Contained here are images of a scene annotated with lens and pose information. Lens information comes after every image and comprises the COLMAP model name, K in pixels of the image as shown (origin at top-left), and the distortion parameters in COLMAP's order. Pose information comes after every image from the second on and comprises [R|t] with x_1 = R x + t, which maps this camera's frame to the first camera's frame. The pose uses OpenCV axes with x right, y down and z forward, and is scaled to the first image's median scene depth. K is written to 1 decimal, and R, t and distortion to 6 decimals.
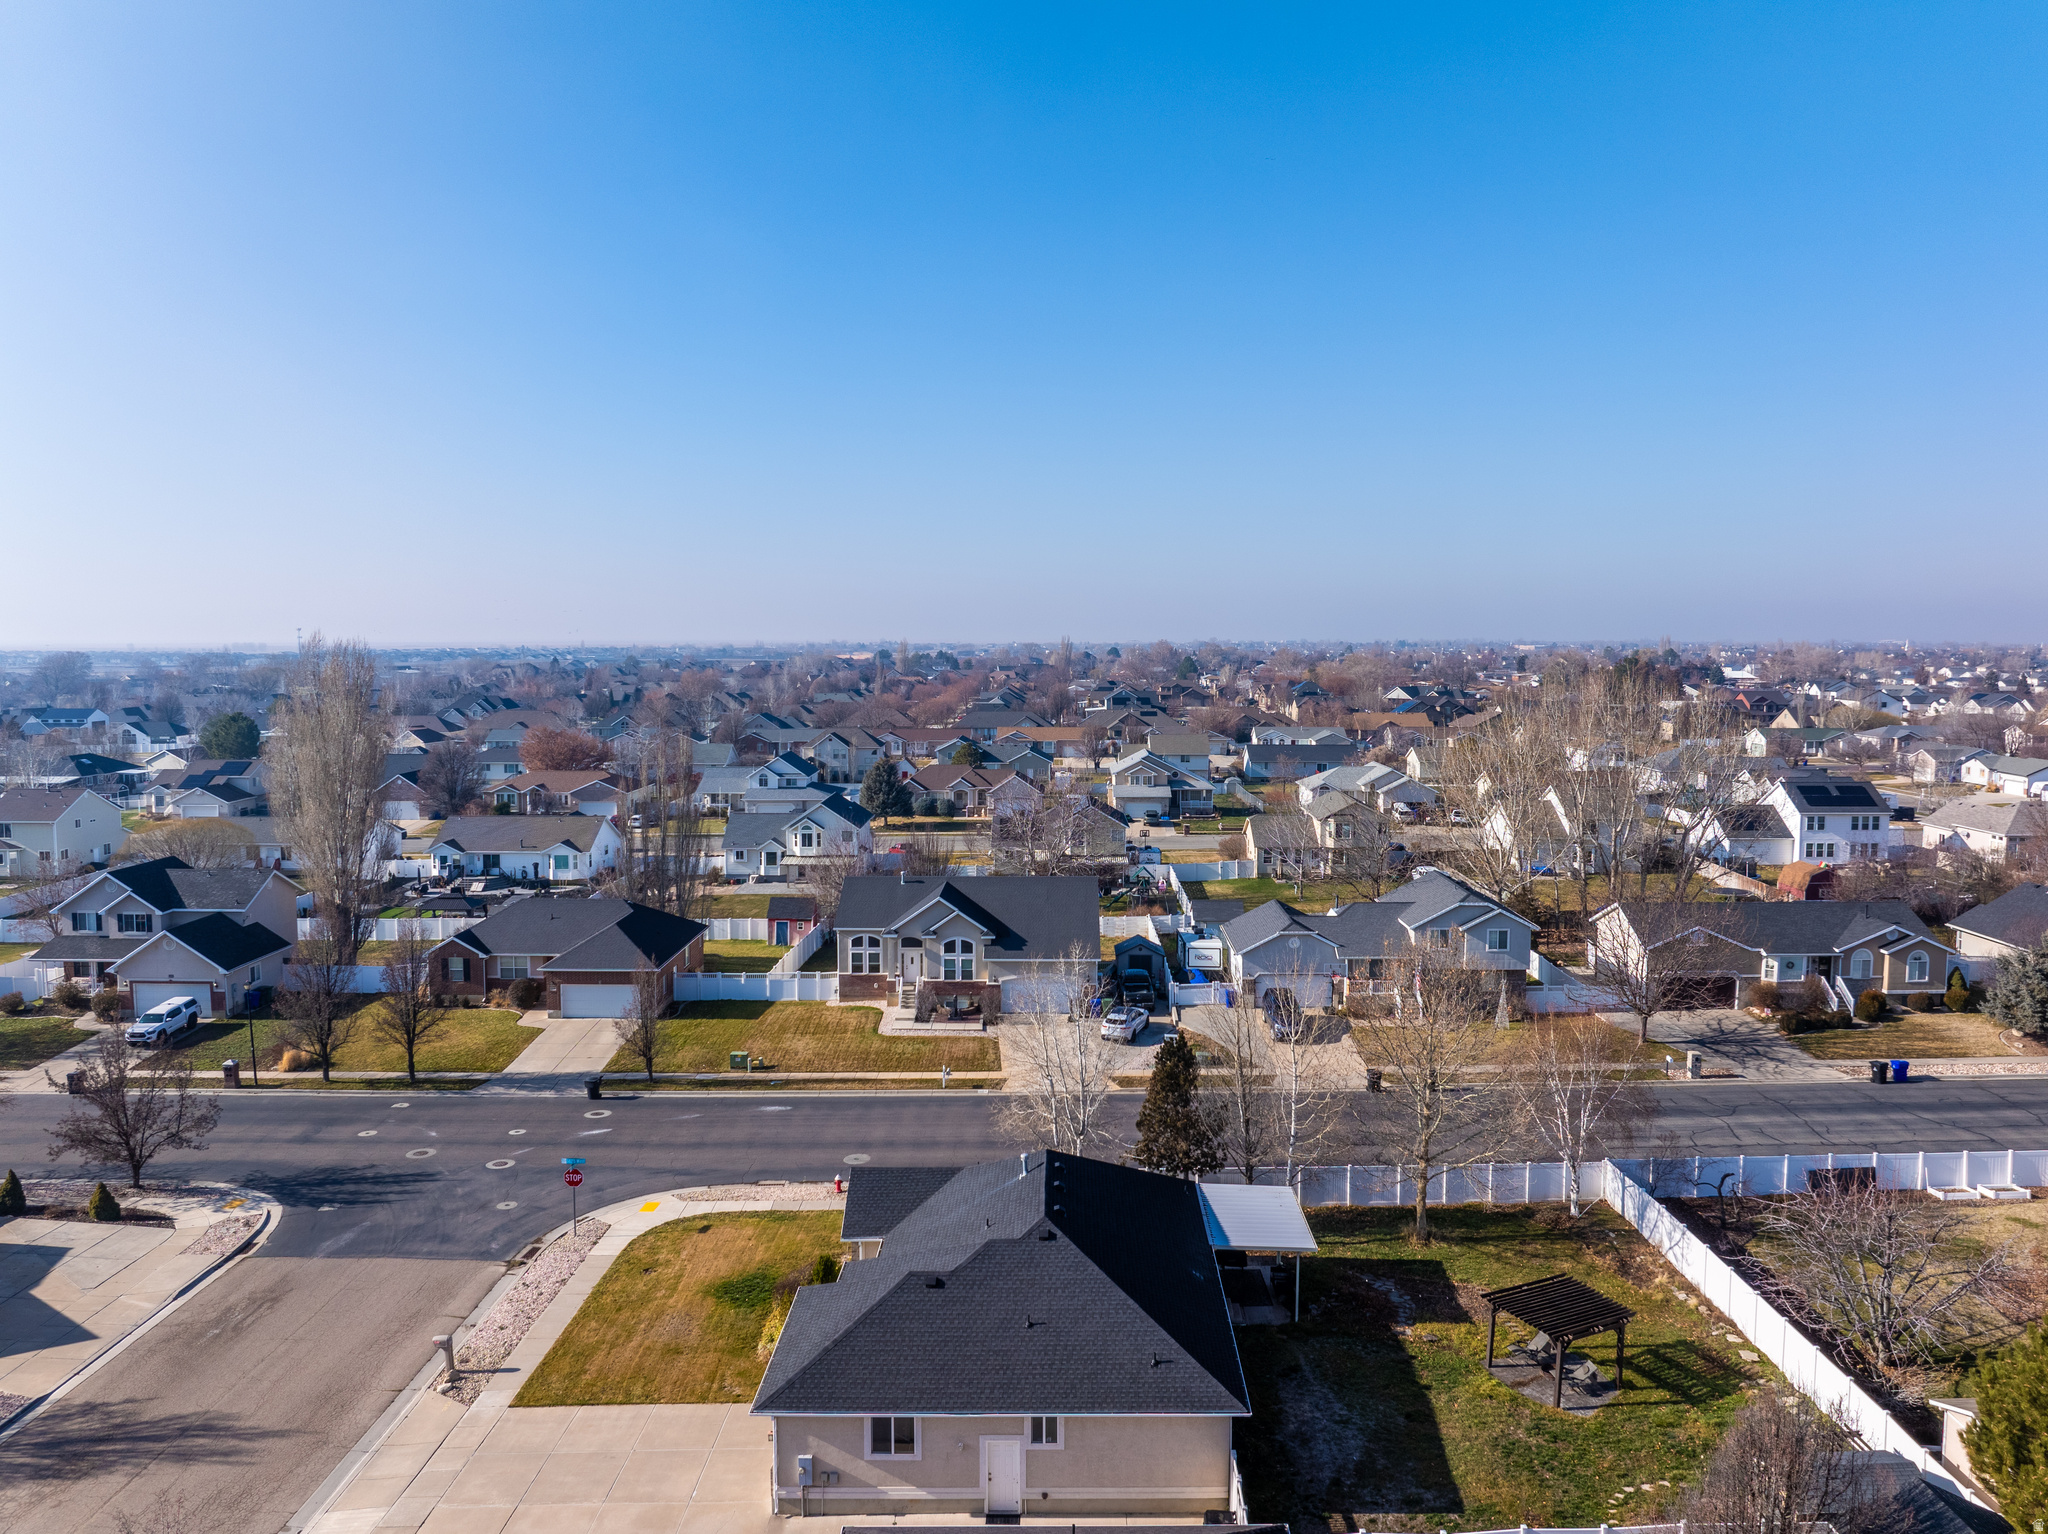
lens RADIAL K [[1509.2, 0, 1078.4], [0, 1509.2, 768.5], [0, 0, 1]] dist [-0.037192, -0.000347]
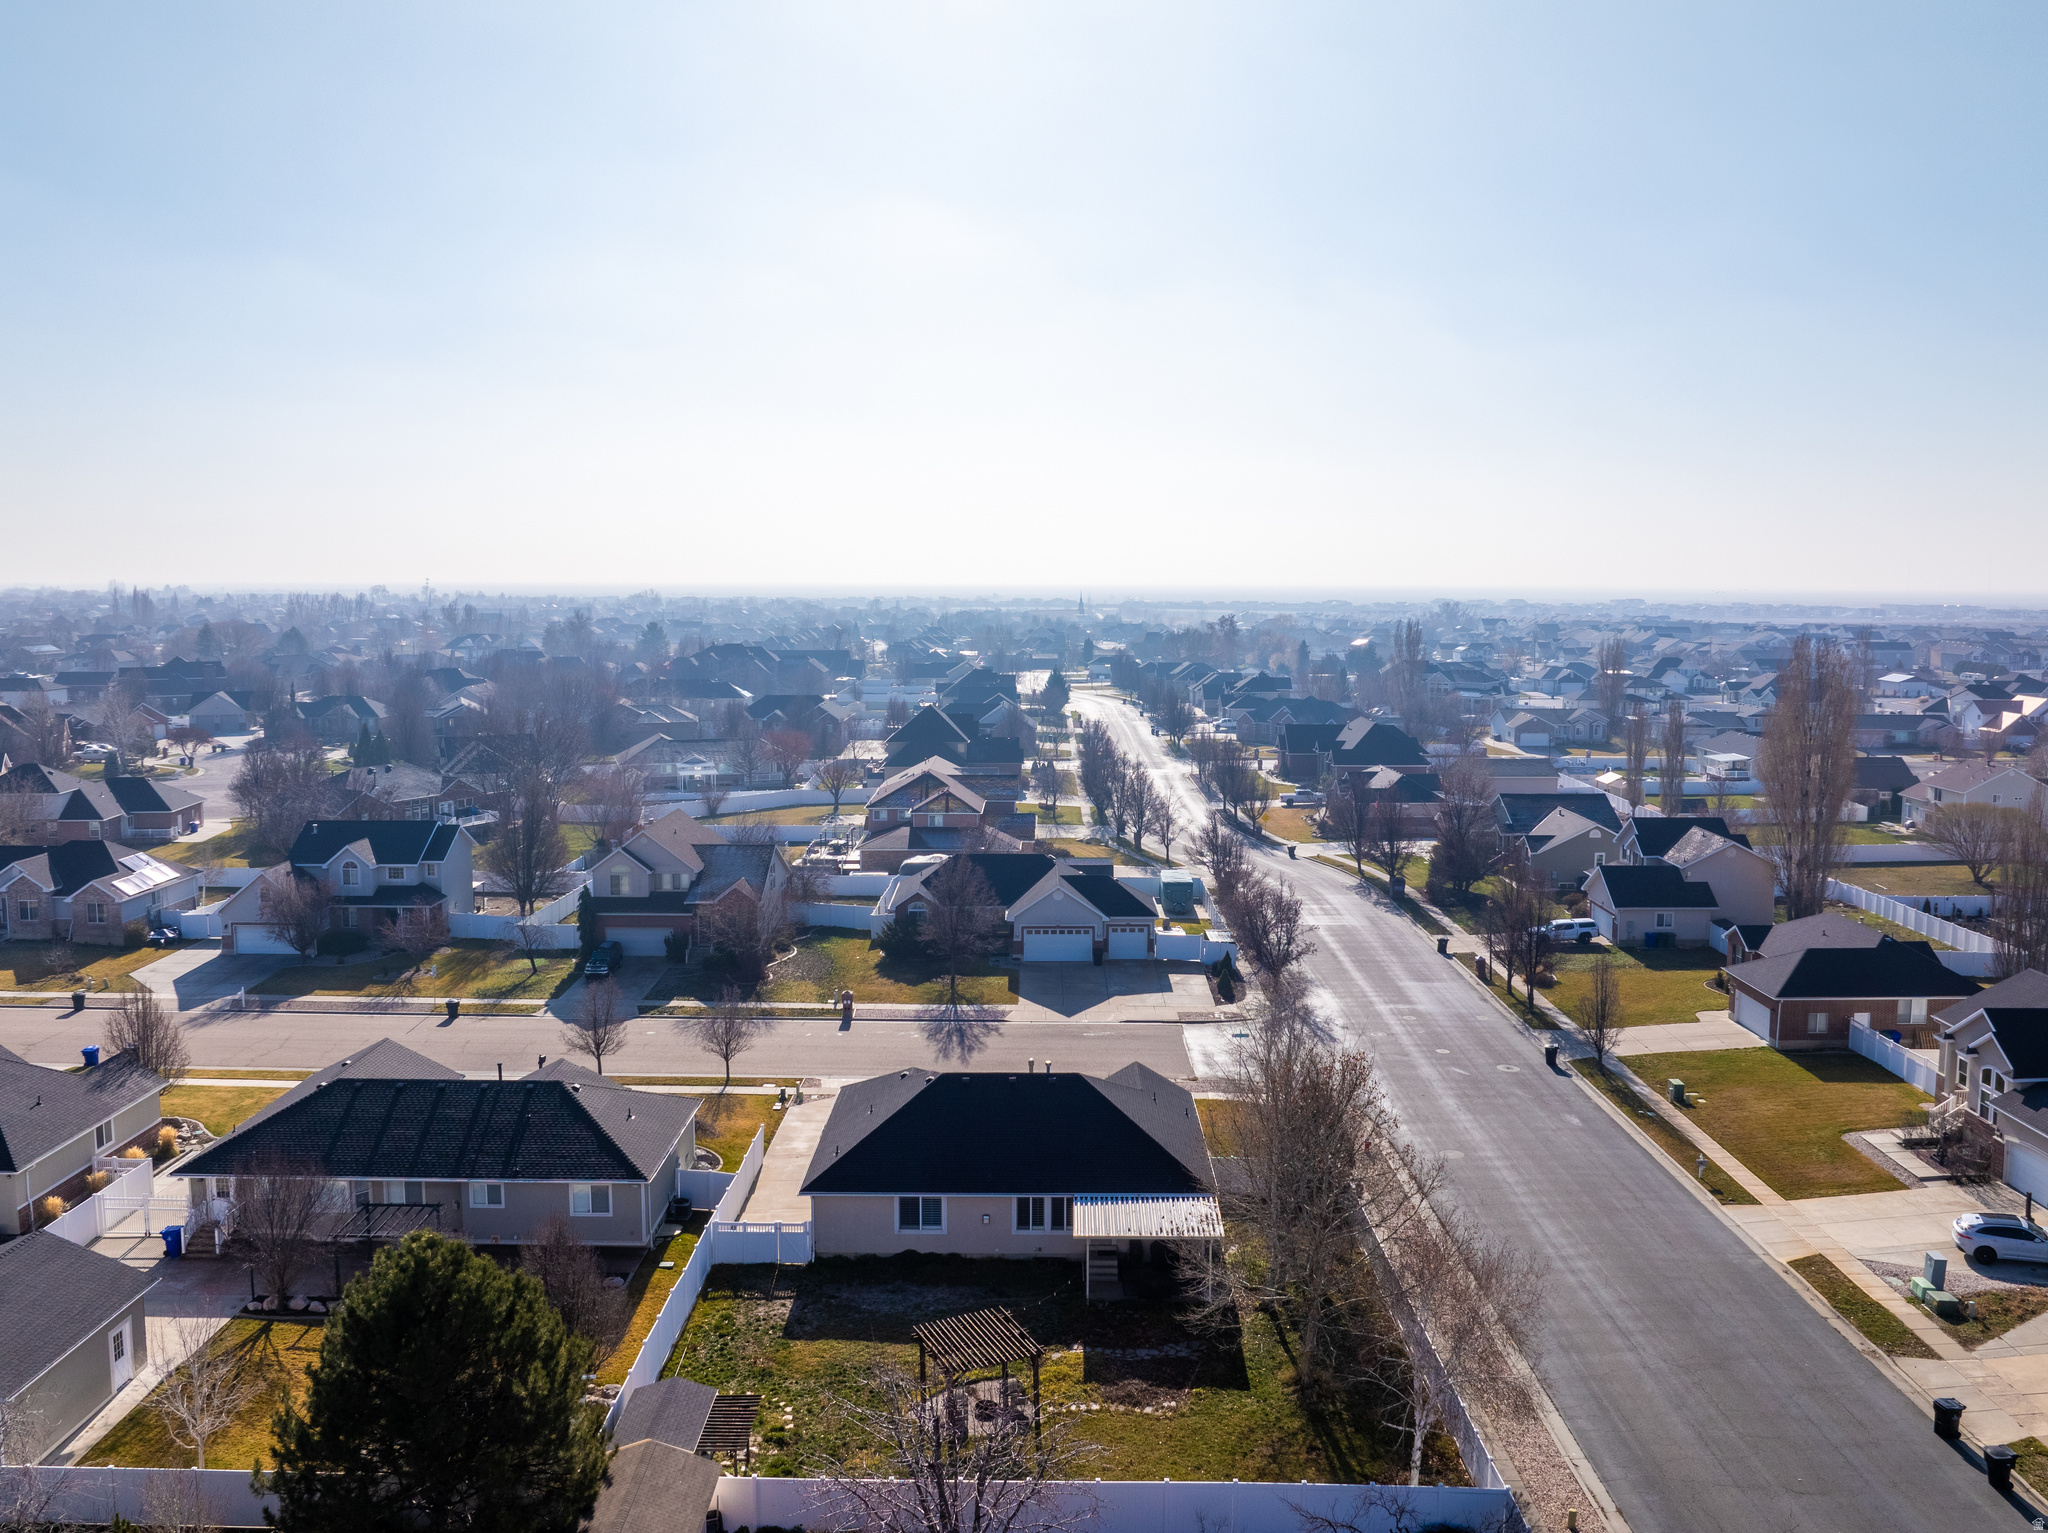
lens RADIAL K [[1553.0, 0, 1024.0], [0, 1553.0, 766.5], [0, 0, 1]] dist [-0.039595, -0.005144]
pose [[-0.022131, 0.119113, -0.992634, 1.059668], [-0.090665, 0.988547, 0.120644, -0.135401], [0.995635, 0.092667, -0.011079, 0.796365]]
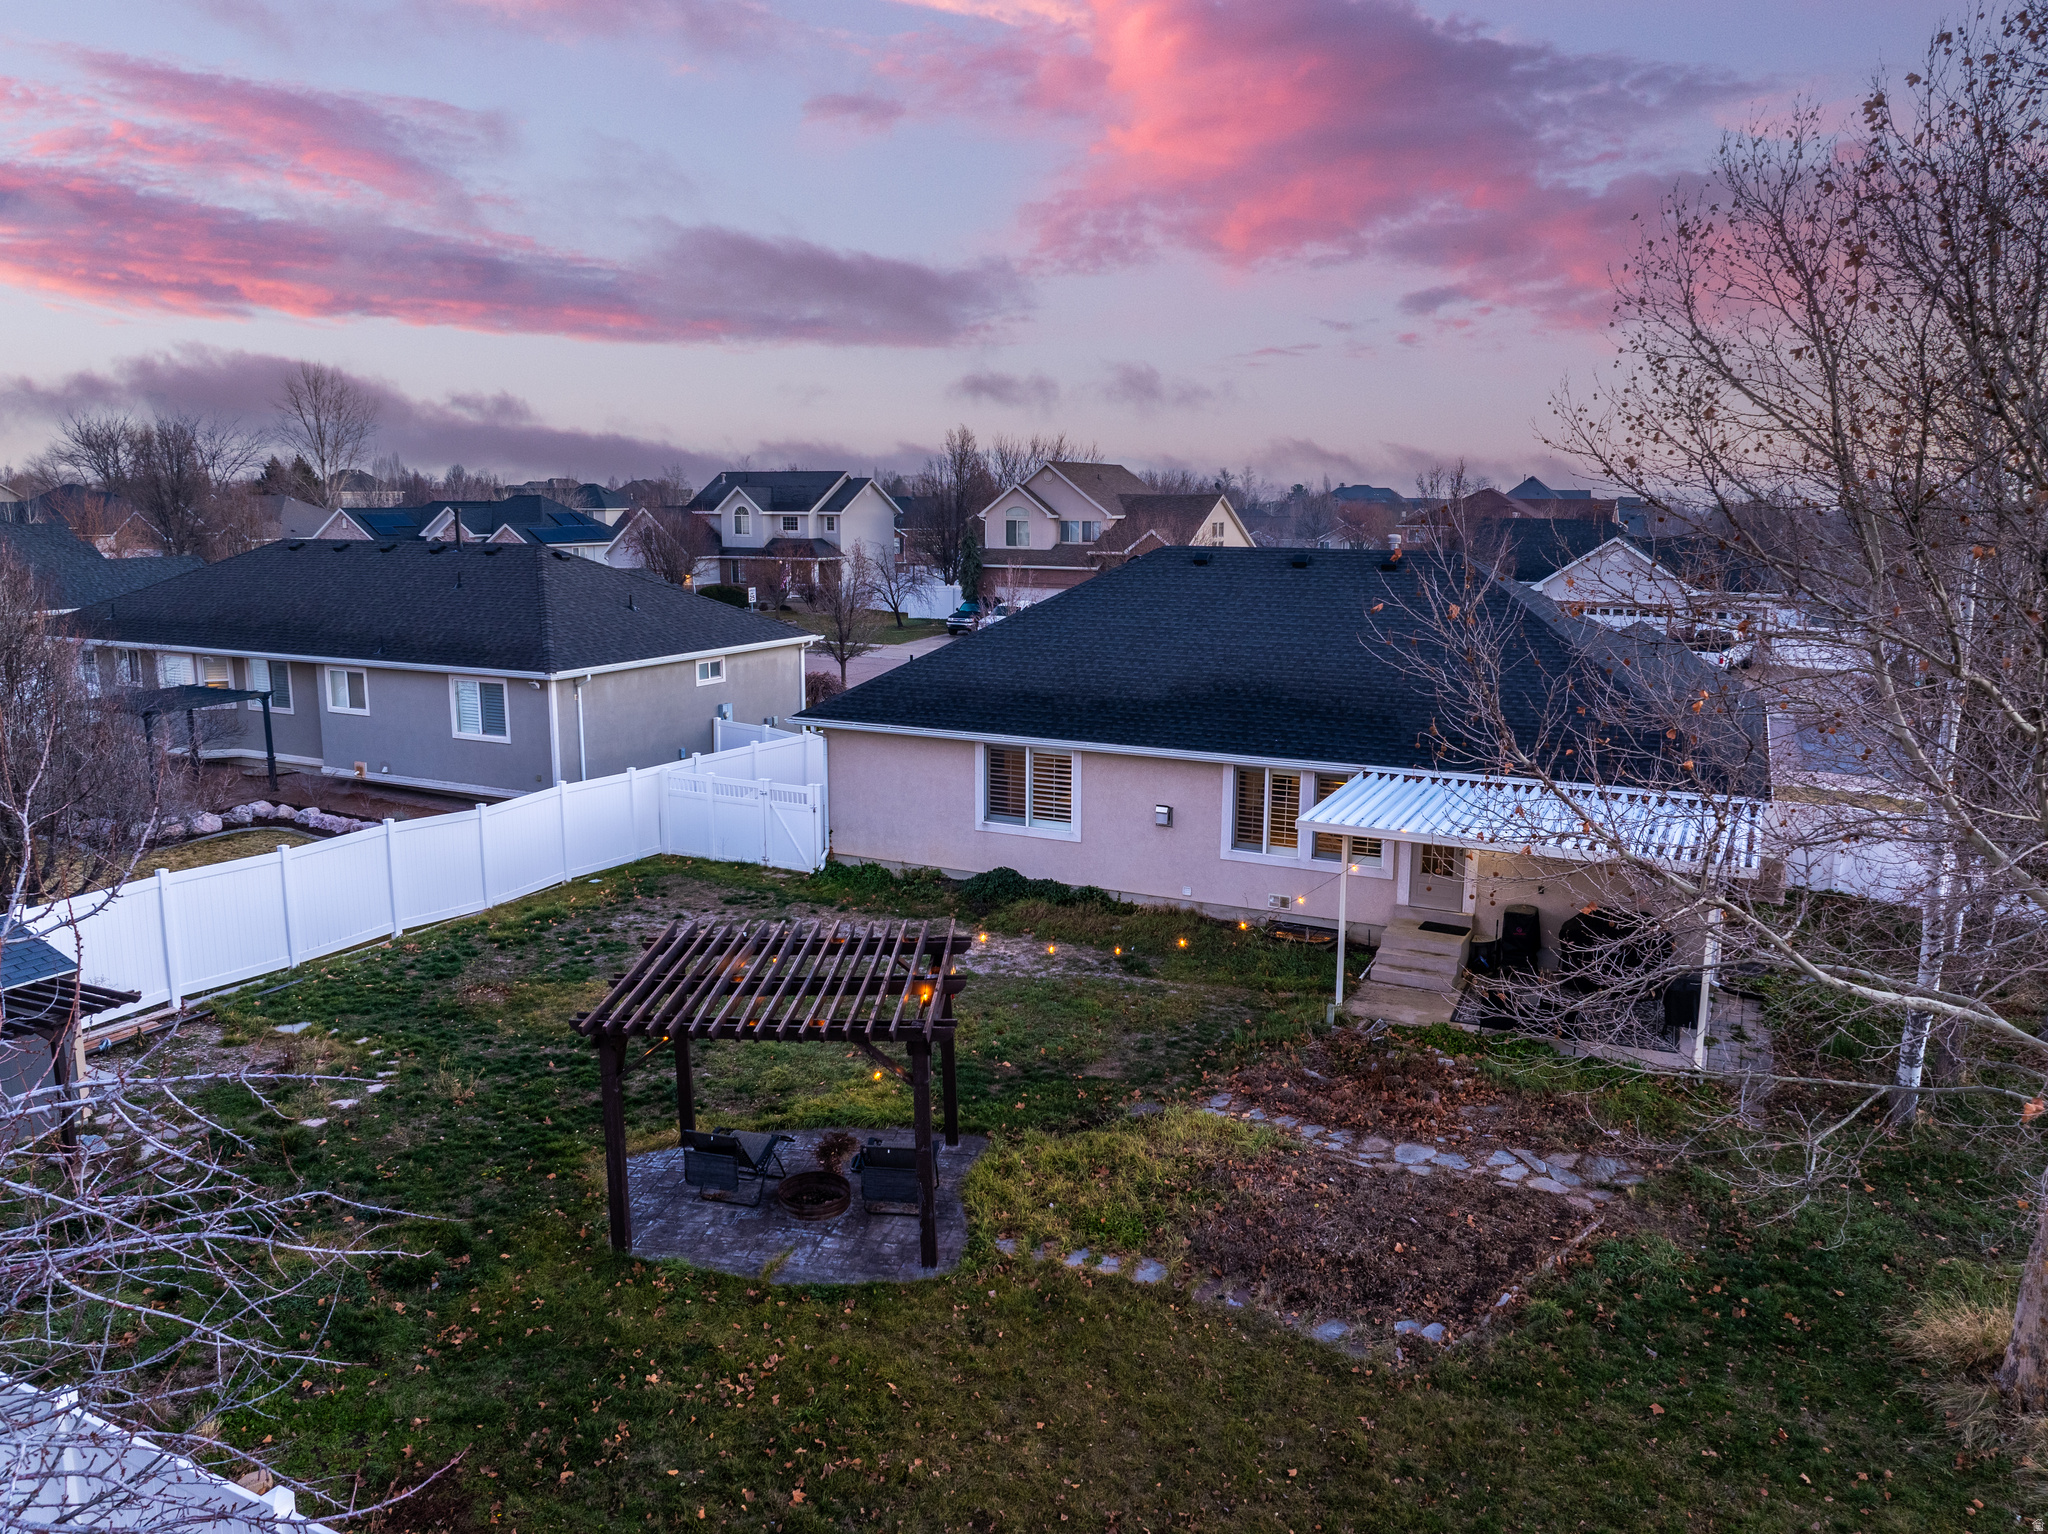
lens RADIAL K [[1439.2, 0, 1020.6], [0, 1439.2, 760.6], [0, 0, 1]] dist [-0.038435, -0.001389]
pose [[-0.454202, 0.158510, -0.876684, 0.444846], [-0.086572, 0.971535, 0.220511, 0.189248], [0.886682, 0.176053, -0.427551, 0.924532]]
